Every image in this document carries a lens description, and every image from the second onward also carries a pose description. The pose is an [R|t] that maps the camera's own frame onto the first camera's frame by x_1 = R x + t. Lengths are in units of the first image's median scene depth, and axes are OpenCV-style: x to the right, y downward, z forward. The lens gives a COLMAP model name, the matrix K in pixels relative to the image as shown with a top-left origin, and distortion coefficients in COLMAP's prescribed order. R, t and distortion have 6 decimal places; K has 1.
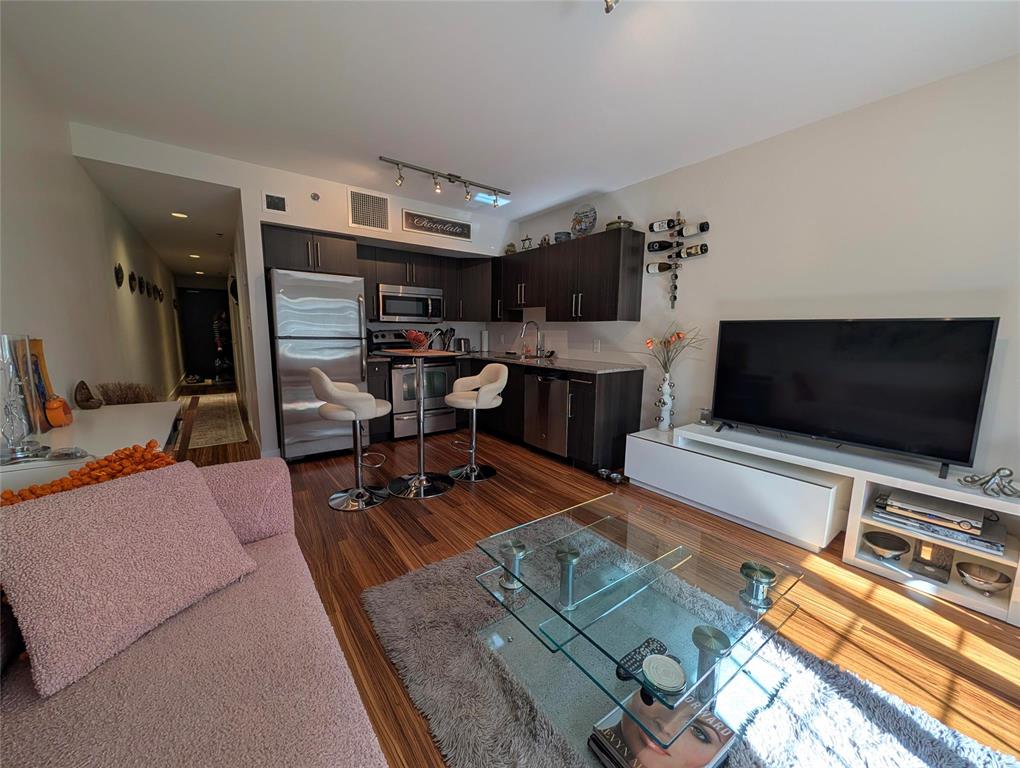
lens RADIAL K [[387.8, 0, 510.0], [0, 387.8, 384.0], [0, 0, 1]] dist [0.000105, 0.000129]
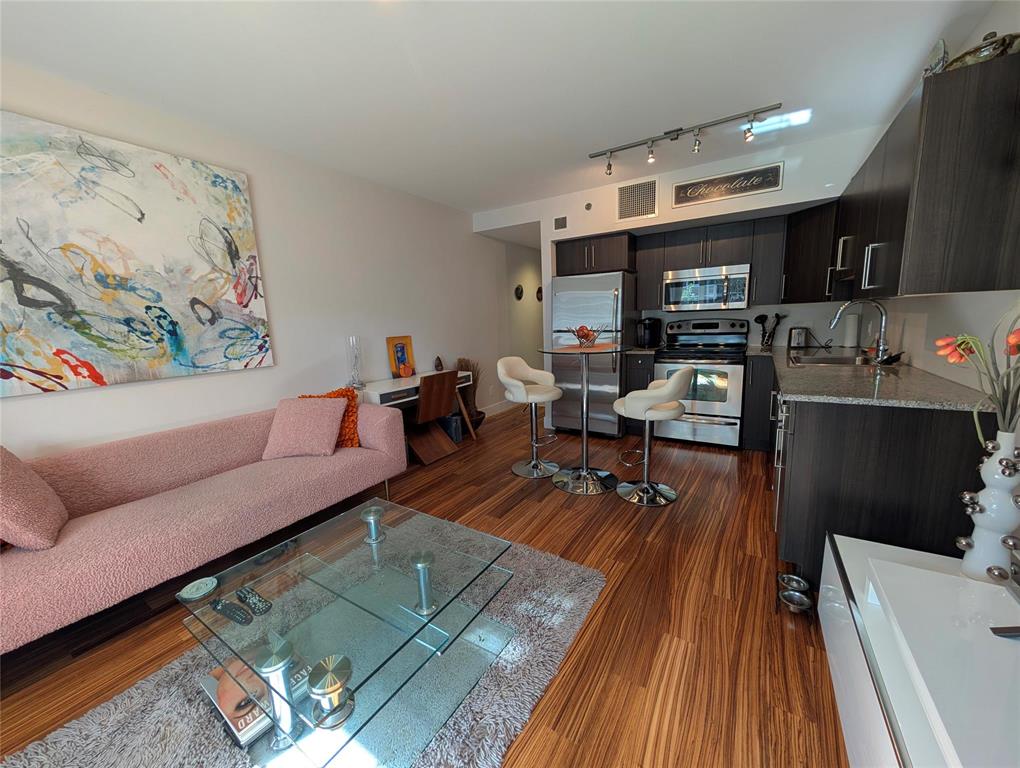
lens RADIAL K [[387.8, 0, 510.0], [0, 387.8, 384.0], [0, 0, 1]] dist [0.000105, 0.000129]
pose [[0.354377, 0.126795, -0.926467, 0.438076], [-0.085957, 0.990987, 0.102746, -0.053098], [0.931144, 0.043226, 0.362081, 0.326871]]
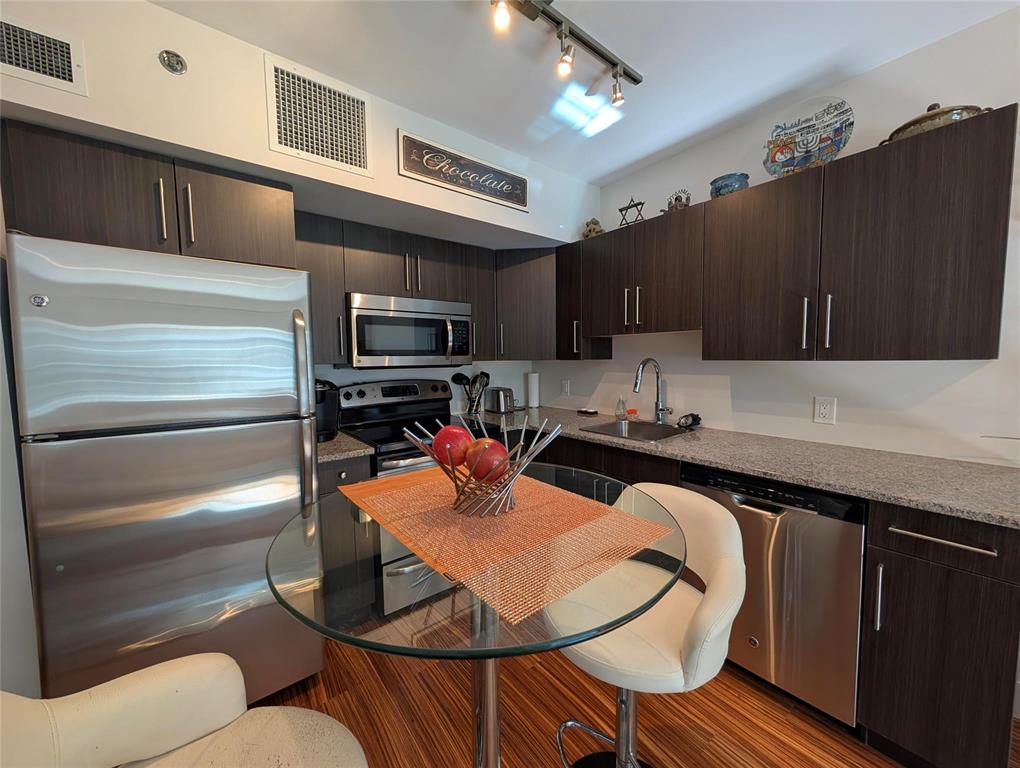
lens RADIAL K [[387.8, 0, 510.0], [0, 387.8, 384.0], [0, 0, 1]] dist [0.000105, 0.000129]
pose [[0.999108, -0.029857, 0.029864, -0.154277], [0.031797, 0.997262, -0.066761, -0.104138], [-0.027789, 0.067651, 0.997322, 0.515567]]
